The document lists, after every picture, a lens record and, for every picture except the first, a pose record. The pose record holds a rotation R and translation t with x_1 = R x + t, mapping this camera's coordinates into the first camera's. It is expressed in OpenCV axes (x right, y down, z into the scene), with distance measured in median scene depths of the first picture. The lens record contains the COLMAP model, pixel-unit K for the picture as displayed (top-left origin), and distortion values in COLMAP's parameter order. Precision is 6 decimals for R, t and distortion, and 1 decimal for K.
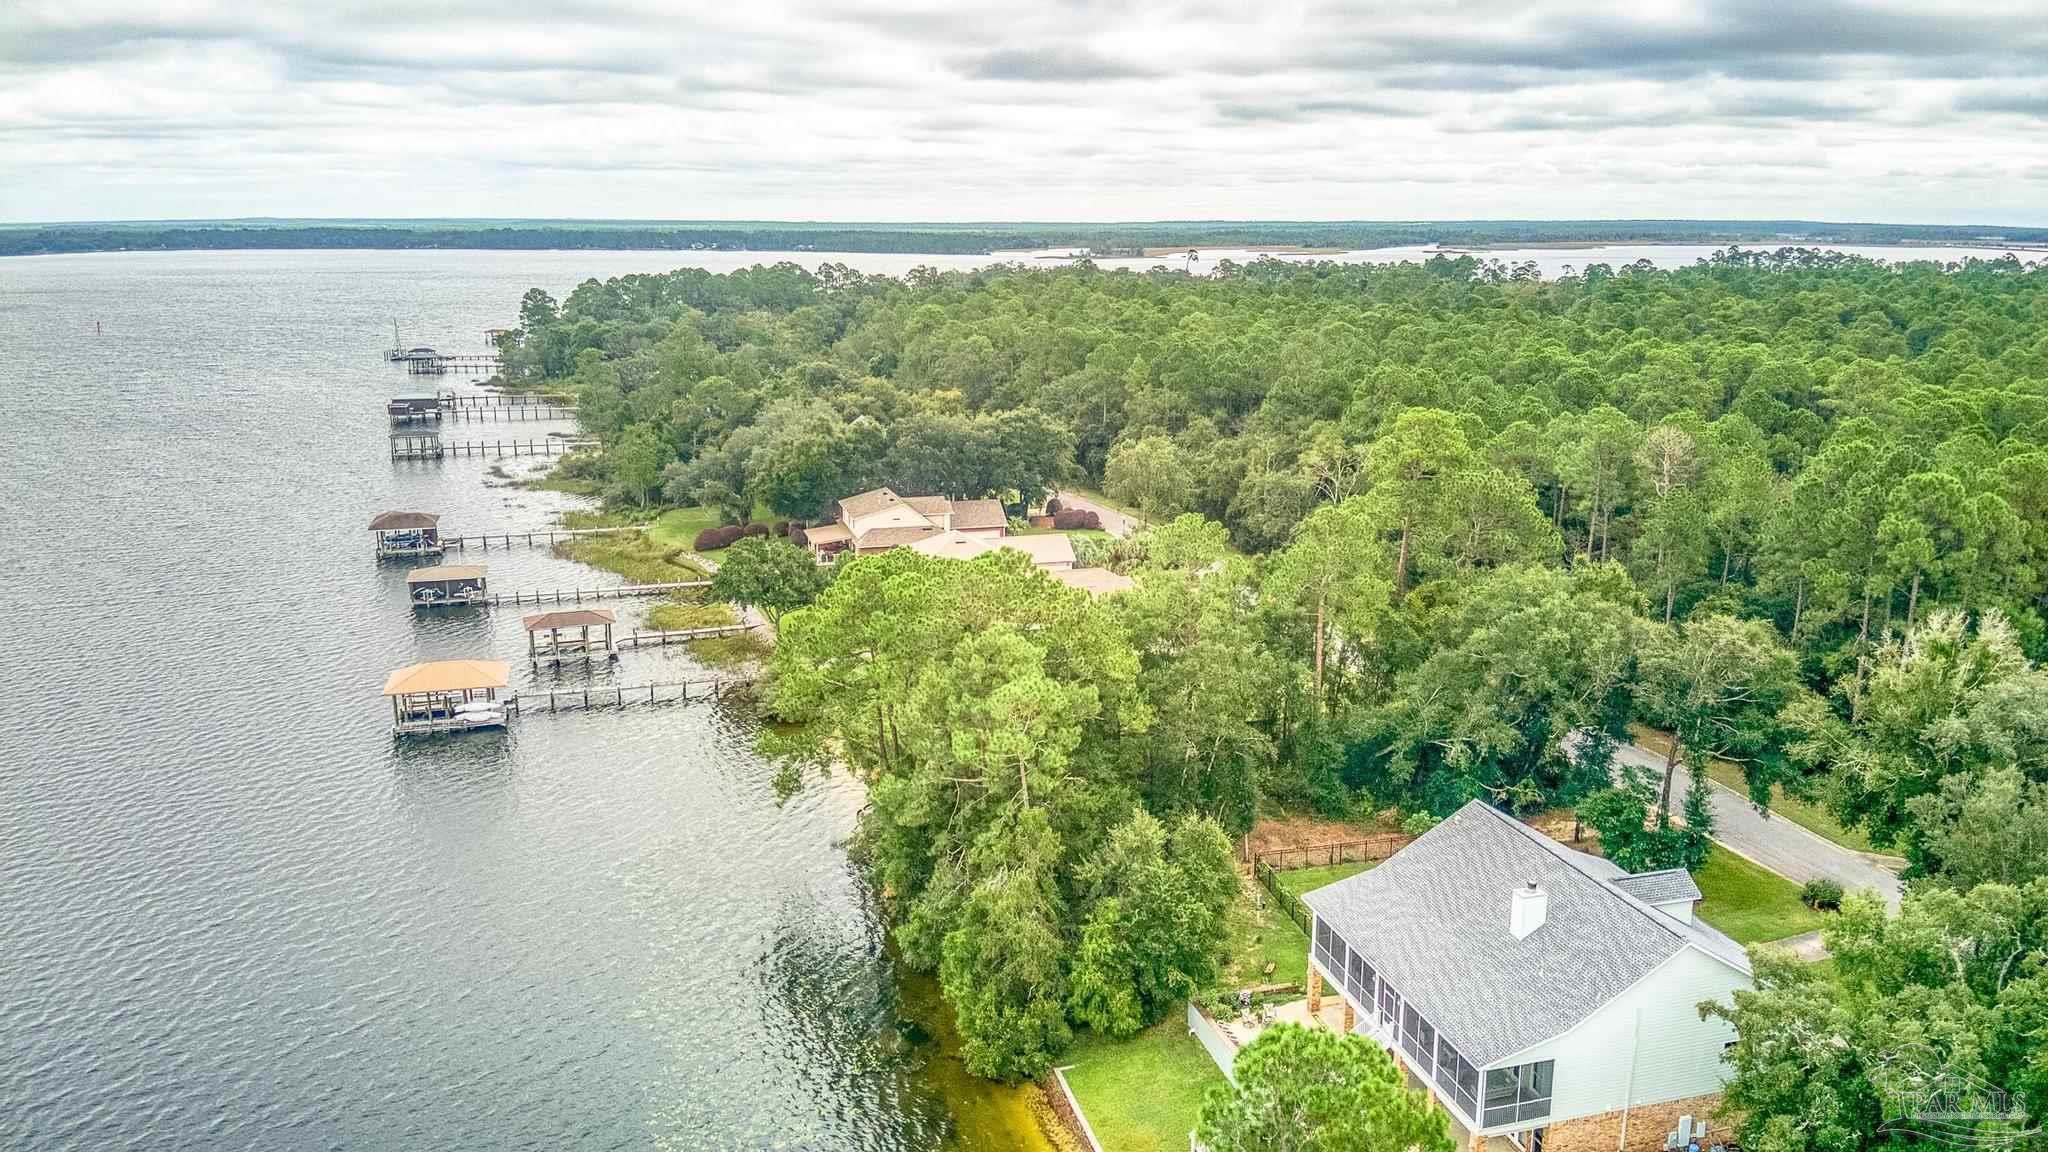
lens RADIAL K [[1541.2, 0, 1024.0], [0, 1541.2, 576.0], [0, 0, 1]] dist [0.078047, -0.192522]
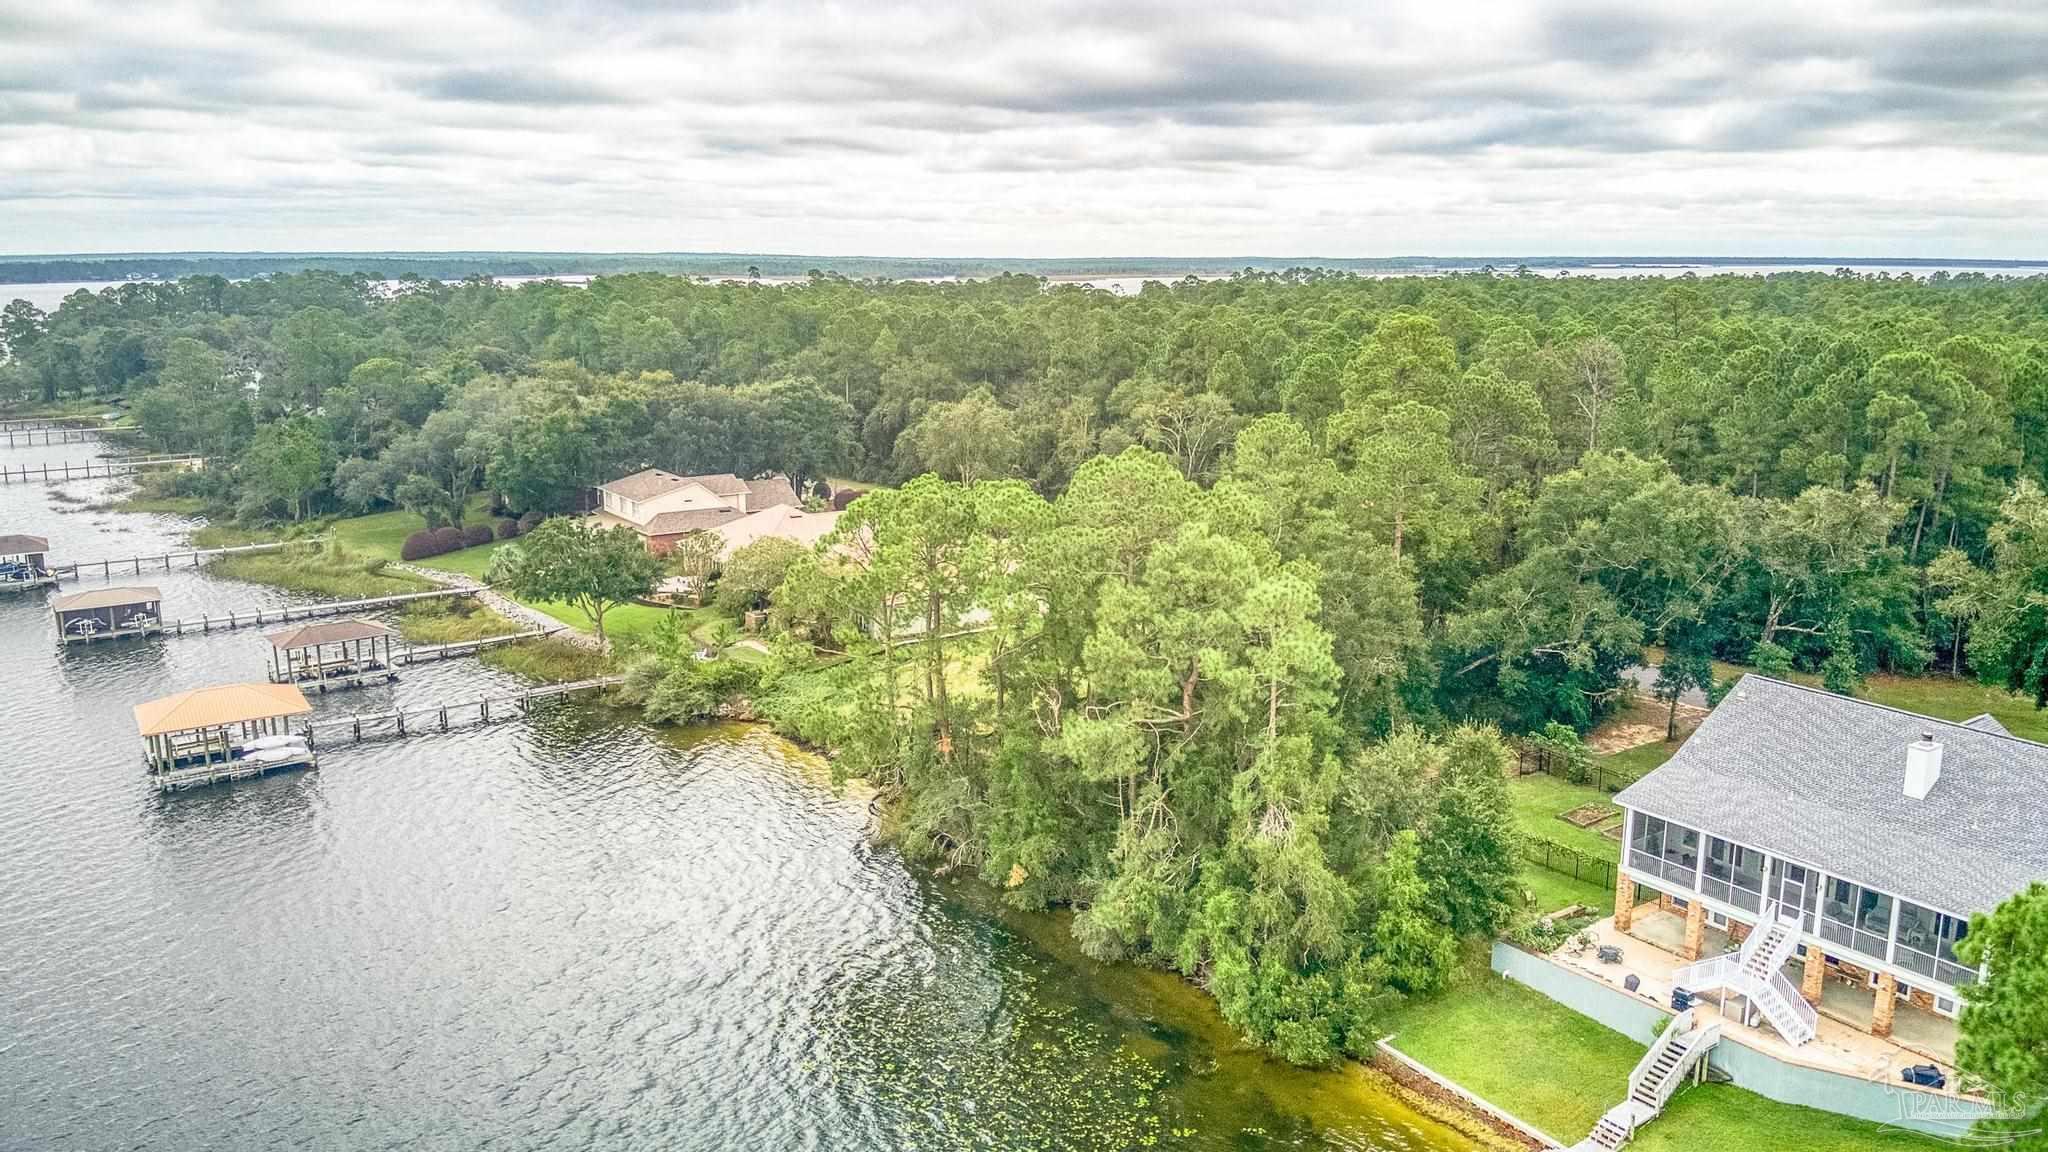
lens RADIAL K [[1569.9, 0, 1065.3], [0, 1569.9, 598.3], [0, 0, 1]] dist [0.075961, -0.190750]
pose [[0.943761, -0.069117, 0.323324, -0.167672], [0.072765, 0.997349, 0.000809, 0.030563], [-0.322522, 0.022763, 0.946288, 0.110171]]
